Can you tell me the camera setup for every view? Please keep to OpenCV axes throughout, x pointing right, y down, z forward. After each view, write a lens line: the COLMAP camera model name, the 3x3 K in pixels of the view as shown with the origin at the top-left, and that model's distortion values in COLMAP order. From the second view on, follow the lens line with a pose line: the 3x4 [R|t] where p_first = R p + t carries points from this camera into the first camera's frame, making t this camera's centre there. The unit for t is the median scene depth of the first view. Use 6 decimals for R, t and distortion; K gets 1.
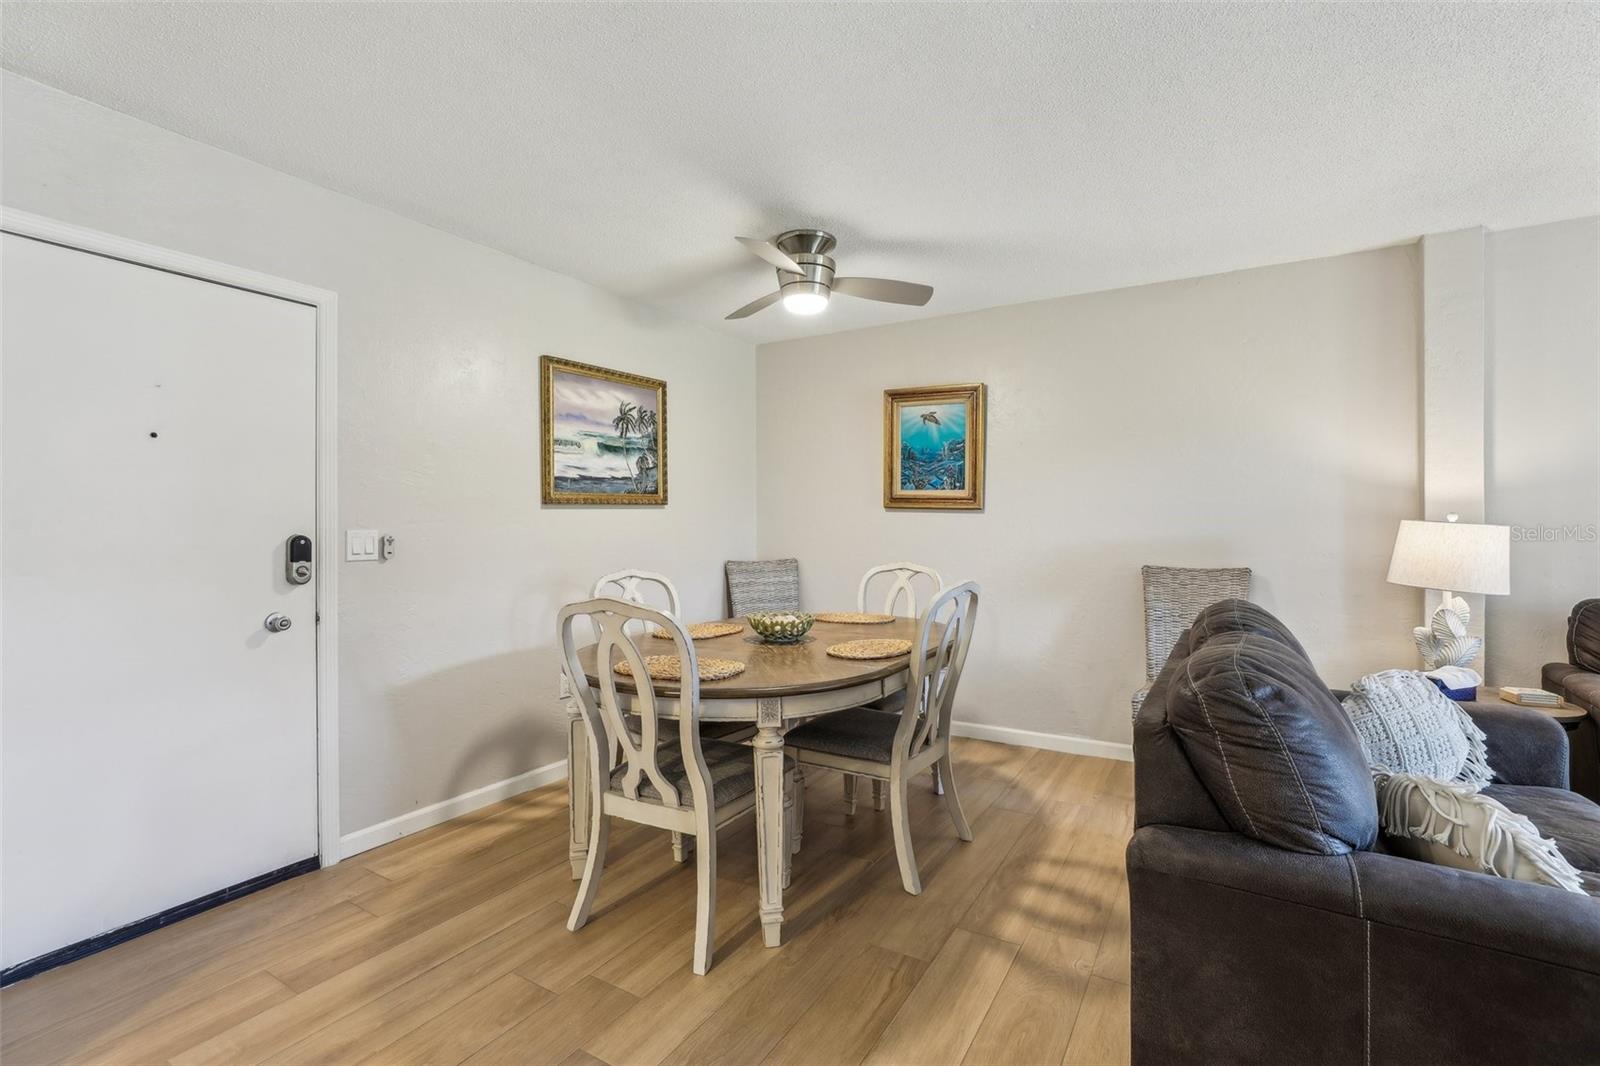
lens RADIAL K [[727.9, 0, 787.8], [0, 727.9, 528.3], [0, 0, 1]] dist [-0.025927, 0.010802]
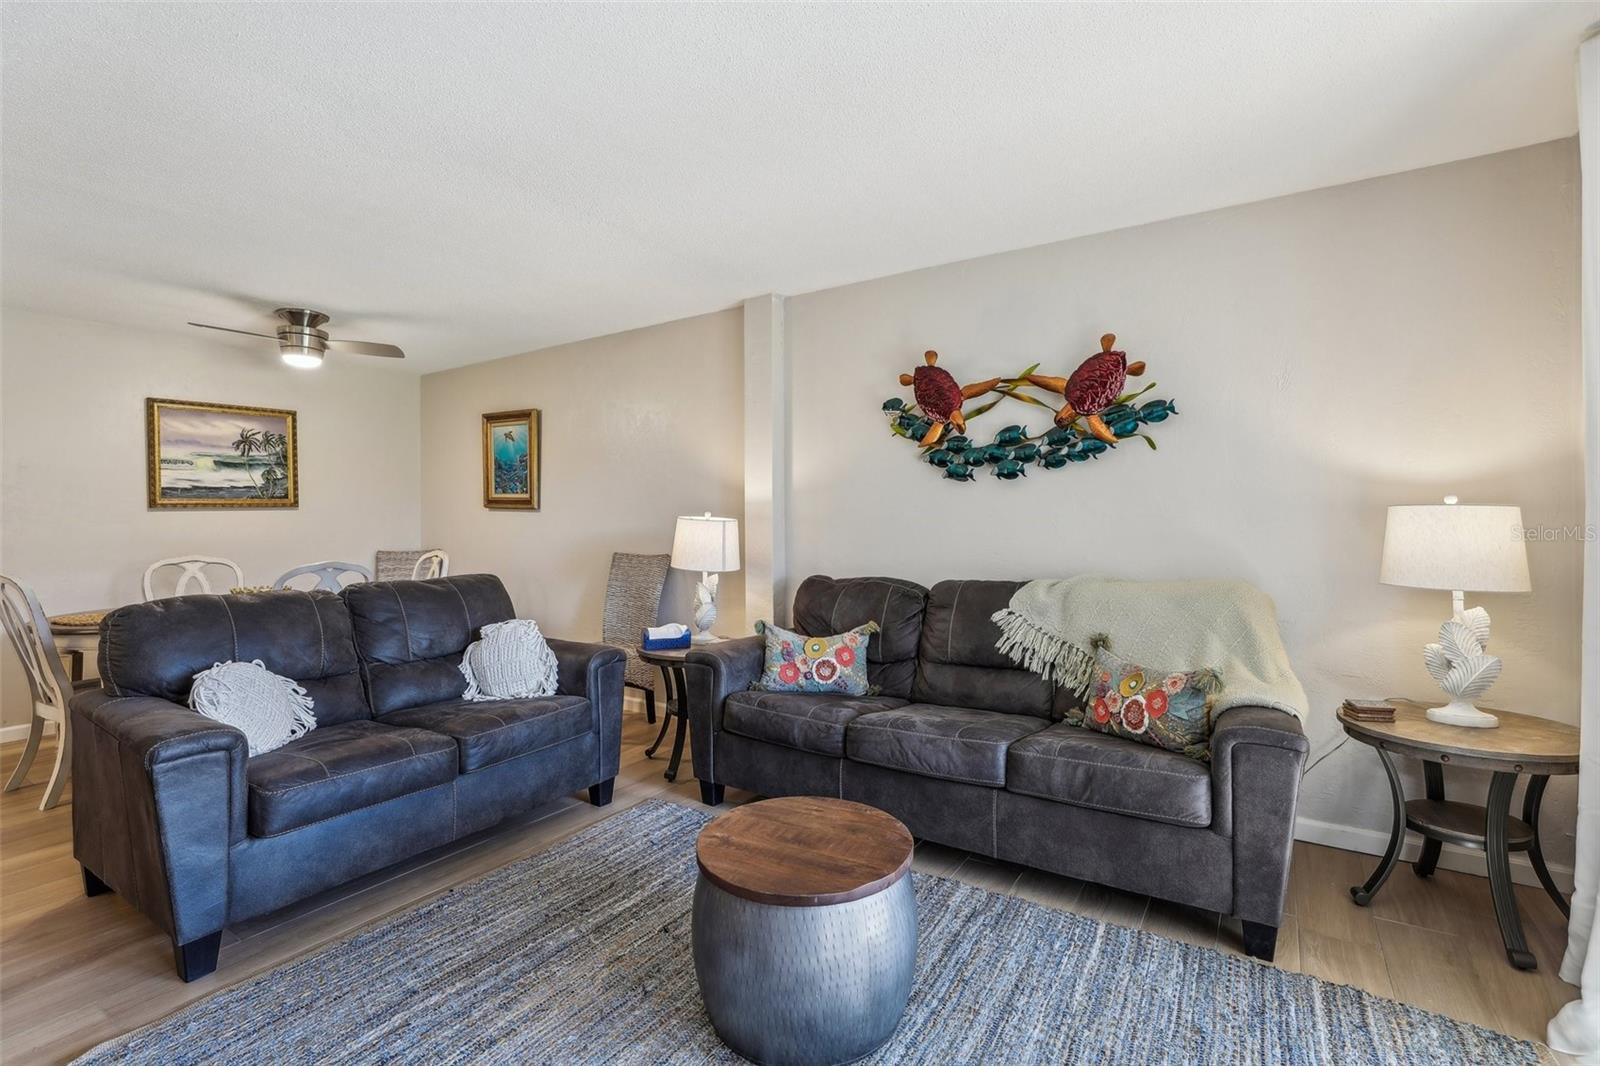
lens RADIAL K [[727.9, 0, 798.1], [0, 727.9, 519.0], [0, 0, 1]] dist [-0.025927, 0.010802]
pose [[0.999383, -0.005750, -0.034655, 0.857209], [0.005551, 0.999968, -0.005834, 0.001860], [0.034688, 0.005638, 0.999382, -0.272539]]
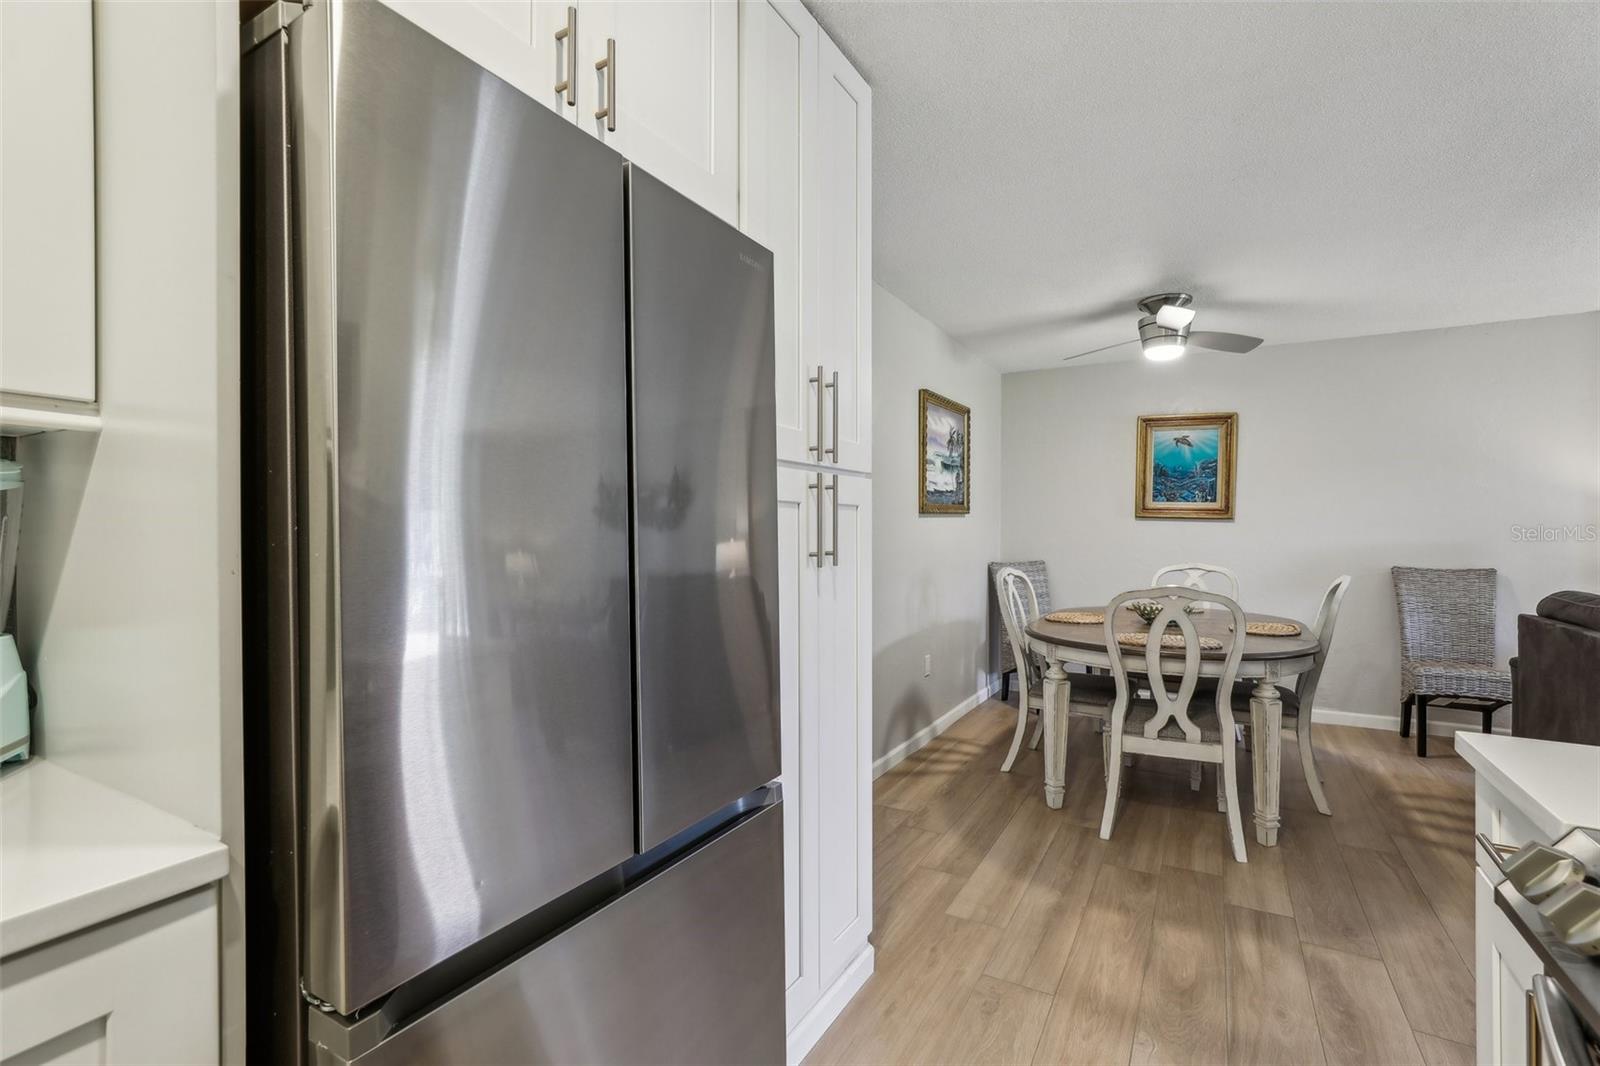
lens RADIAL K [[727.9, 0, 773.8], [0, 727.9, 539.3], [0, 0, 1]] dist [-0.025927, 0.010802]
pose [[0.999868, 0.003616, 0.015844, -0.561185], [-0.003725, 0.999969, 0.006865, 0.001858], [-0.015819, -0.006923, 0.999851, -0.183023]]
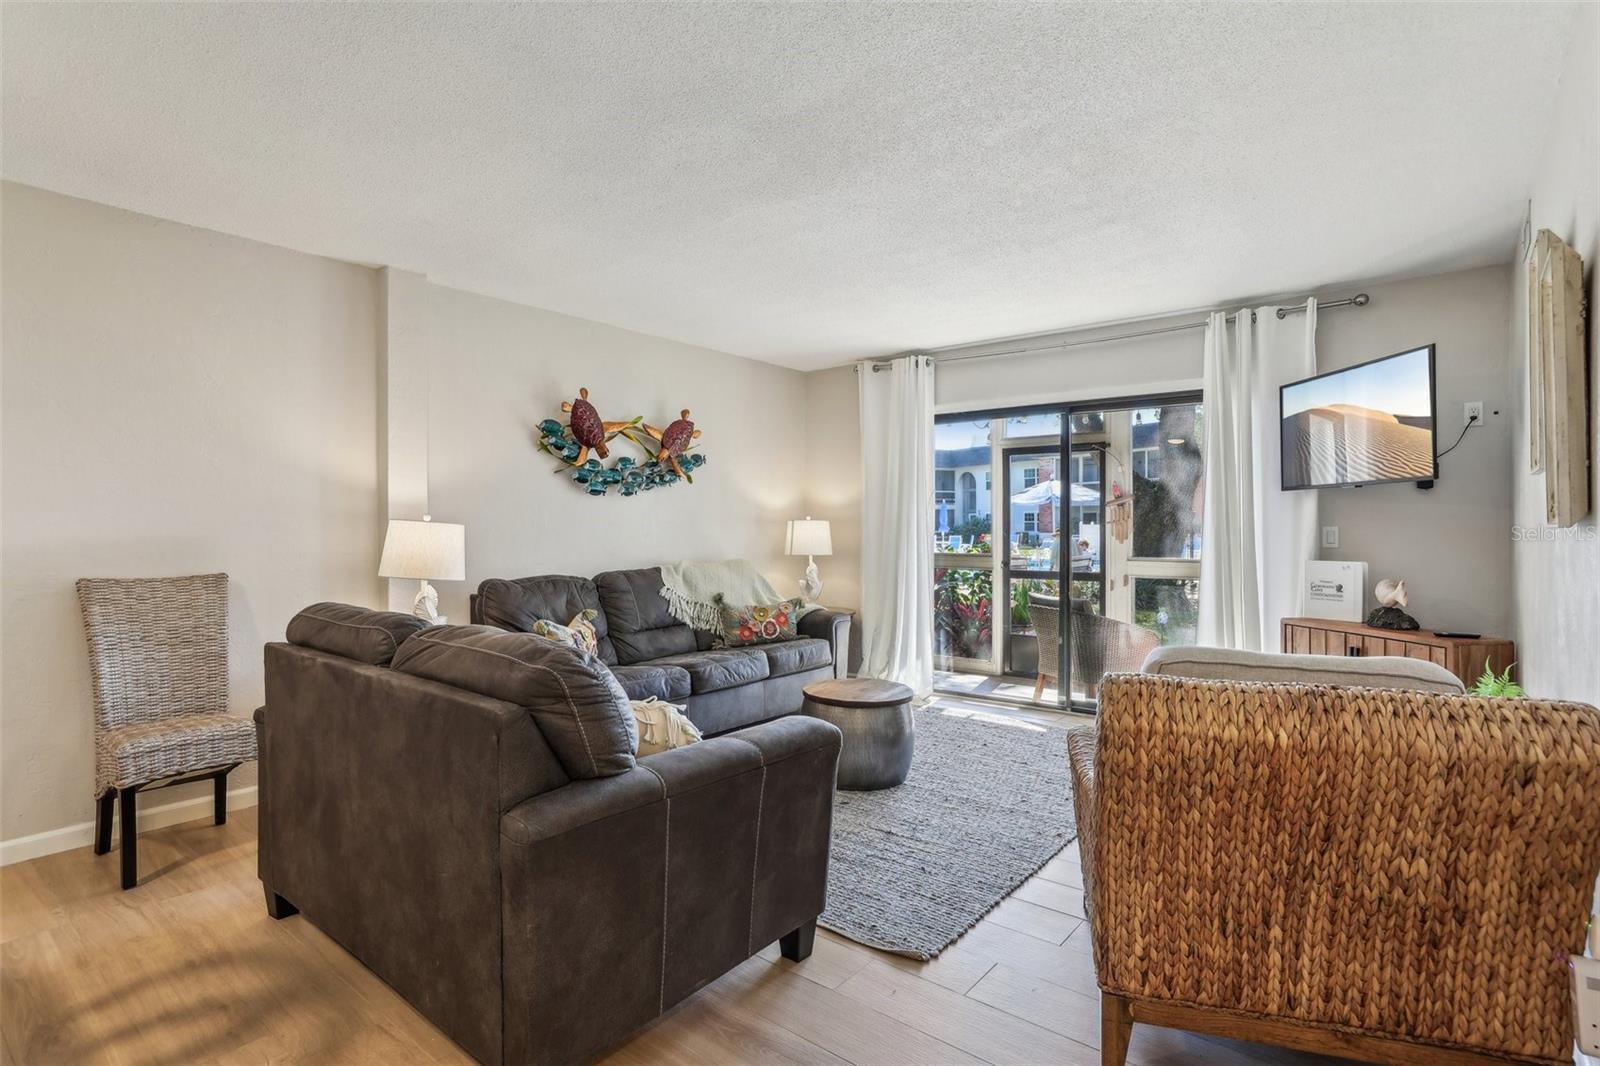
lens RADIAL K [[807.3, 0, 794.8], [0, 807.3, 530.6], [0, 0, 1]] dist [0.016358, 0.001818]
pose [[0.141199, -0.007236, 0.989955, -0.232283], [0.003813, 0.999970, 0.006766, -0.000703], [-0.989974, 0.002819, 0.141222, 0.156558]]
